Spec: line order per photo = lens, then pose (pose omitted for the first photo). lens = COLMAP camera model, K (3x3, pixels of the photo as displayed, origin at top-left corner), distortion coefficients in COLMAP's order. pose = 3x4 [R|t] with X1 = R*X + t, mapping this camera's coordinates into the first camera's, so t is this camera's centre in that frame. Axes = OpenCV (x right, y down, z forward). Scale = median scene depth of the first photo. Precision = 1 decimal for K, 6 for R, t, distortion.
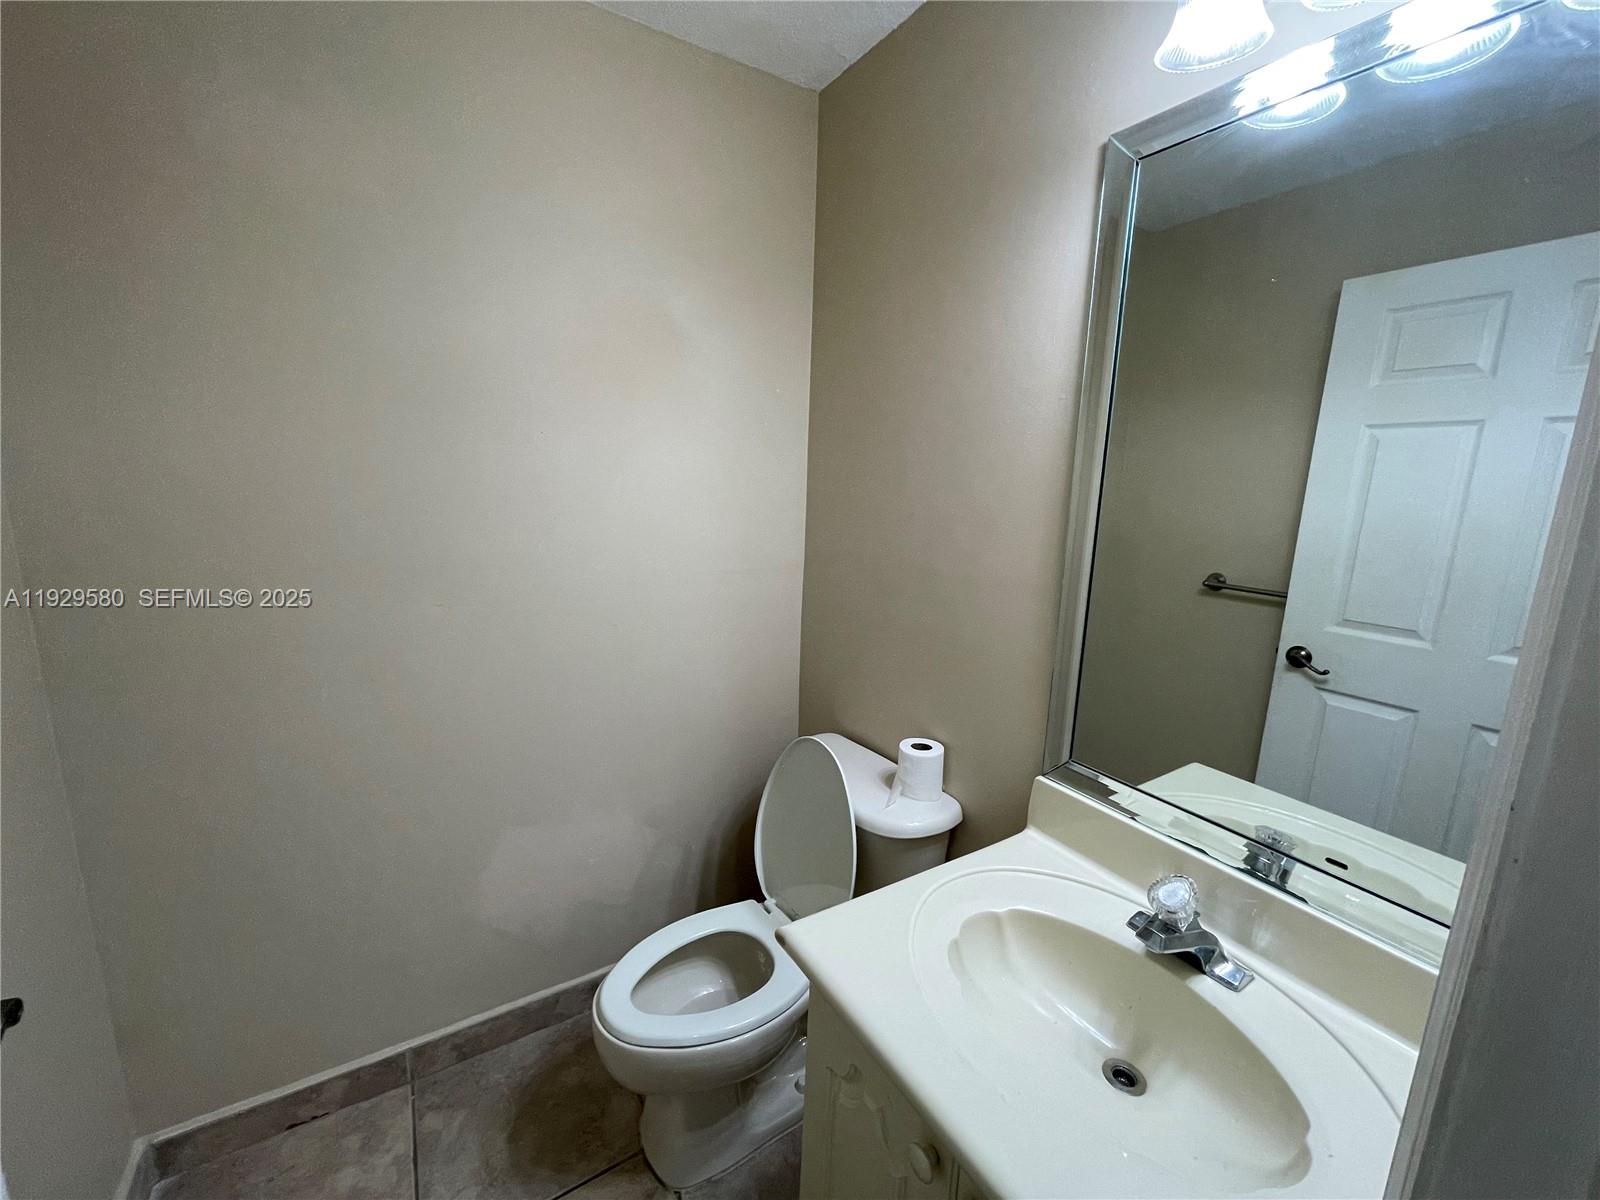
lens RADIAL K [[644.4, 0, 810.0], [0, 644.4, 595.1], [0, 0, 1]] dist [0.003593, -0.000254]
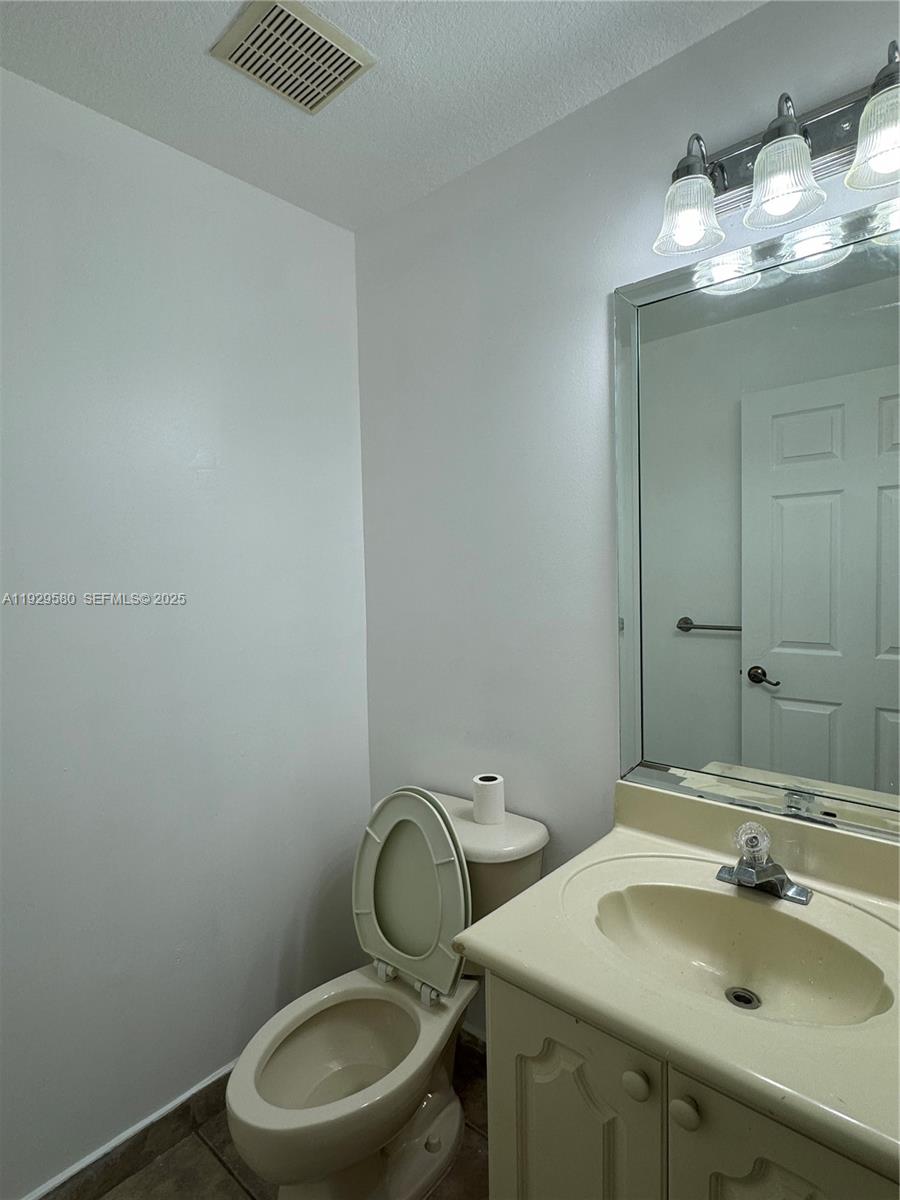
lens RADIAL K [[636.9, 0, 441.2], [0, 636.9, 601.8], [0, 0, 1]] dist [-0.000068, 0.003063]
pose [[0.959896, -0.069291, 0.271658, -0.231710], [0.106993, 0.986178, -0.126515, 0.060680], [-0.259137, 0.150507, 0.954042, -0.085233]]
